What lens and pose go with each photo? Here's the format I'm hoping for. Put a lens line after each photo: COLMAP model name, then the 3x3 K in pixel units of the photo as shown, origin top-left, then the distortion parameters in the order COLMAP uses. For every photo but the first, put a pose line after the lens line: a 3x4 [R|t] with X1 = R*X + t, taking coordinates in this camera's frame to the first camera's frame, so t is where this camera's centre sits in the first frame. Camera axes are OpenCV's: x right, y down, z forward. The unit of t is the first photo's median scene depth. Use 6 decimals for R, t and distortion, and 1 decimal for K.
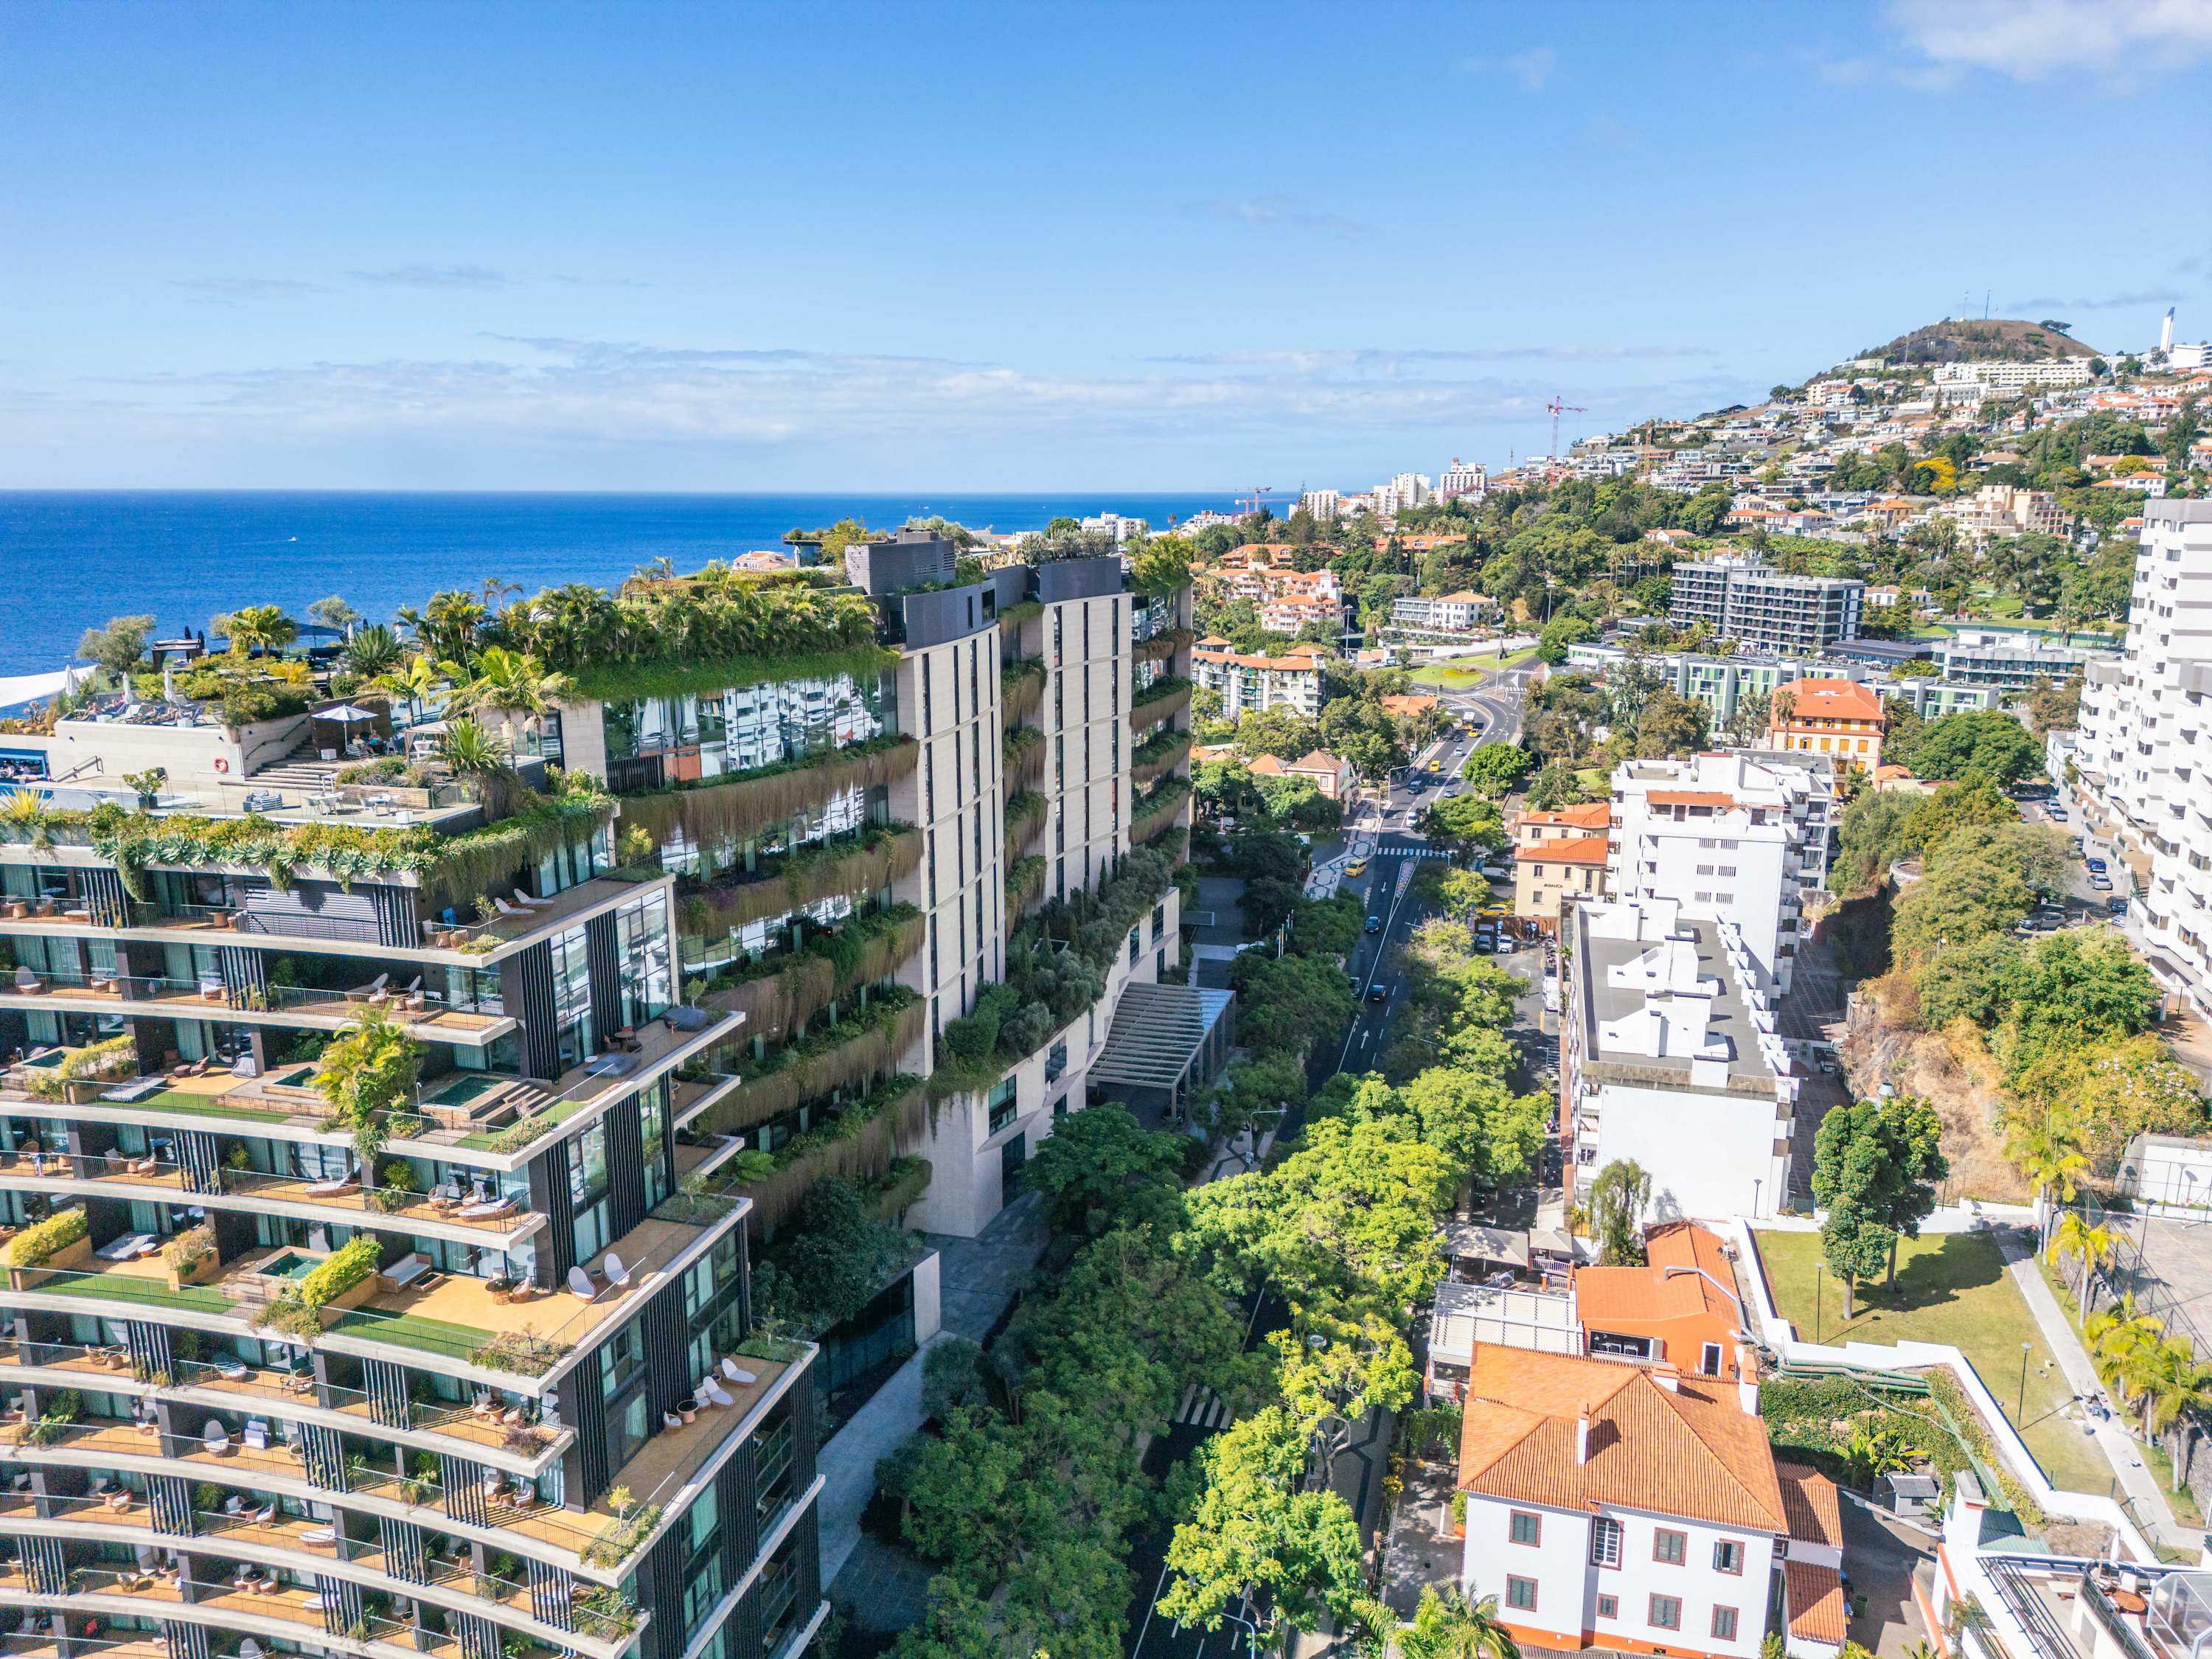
lens RADIAL K [[1608.8, 0, 1073.6], [0, 1608.8, 847.9], [0, 0, 1]] dist [0.067179, -0.070176]
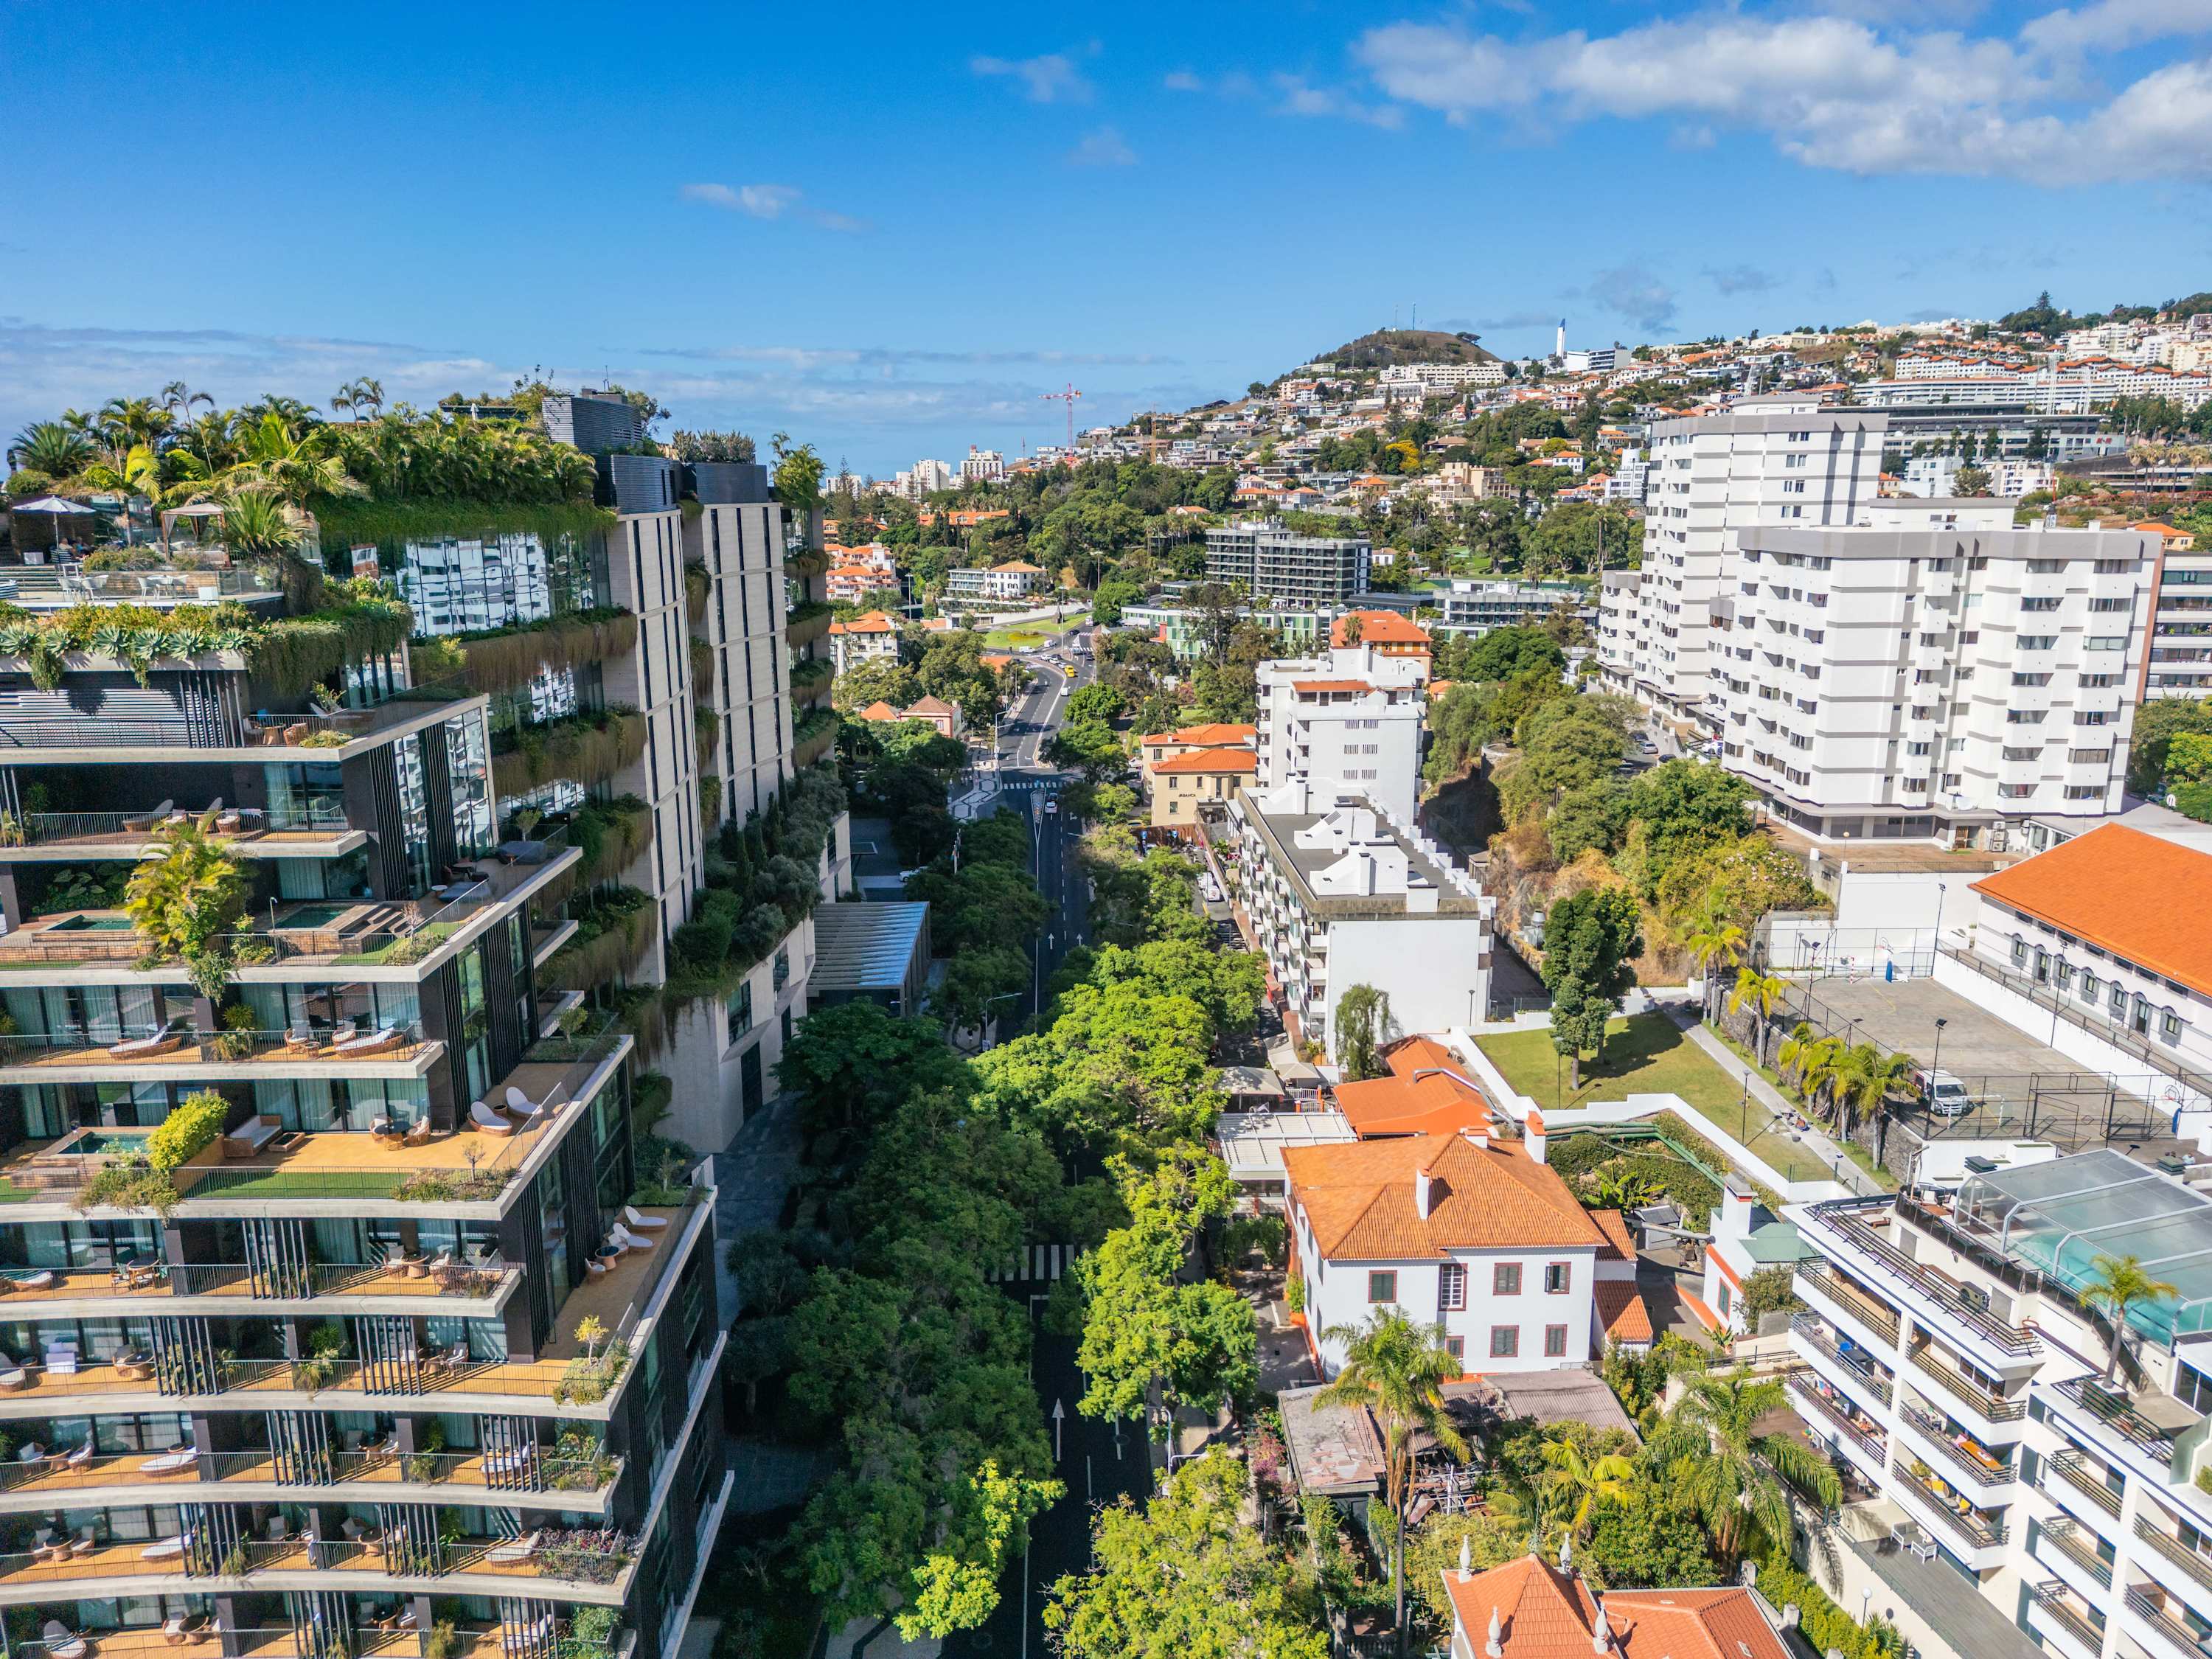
lens RADIAL K [[1608.8, 0, 1129.1], [0, 1608.8, 839.1], [0, 0, 1]] dist [0.067179, -0.070176]
pose [[0.948986, -0.072343, 0.306906, -0.128018], [0.071816, 0.997333, 0.013027, 0.072346], [-0.307030, 0.009679, 0.951651, 0.032803]]
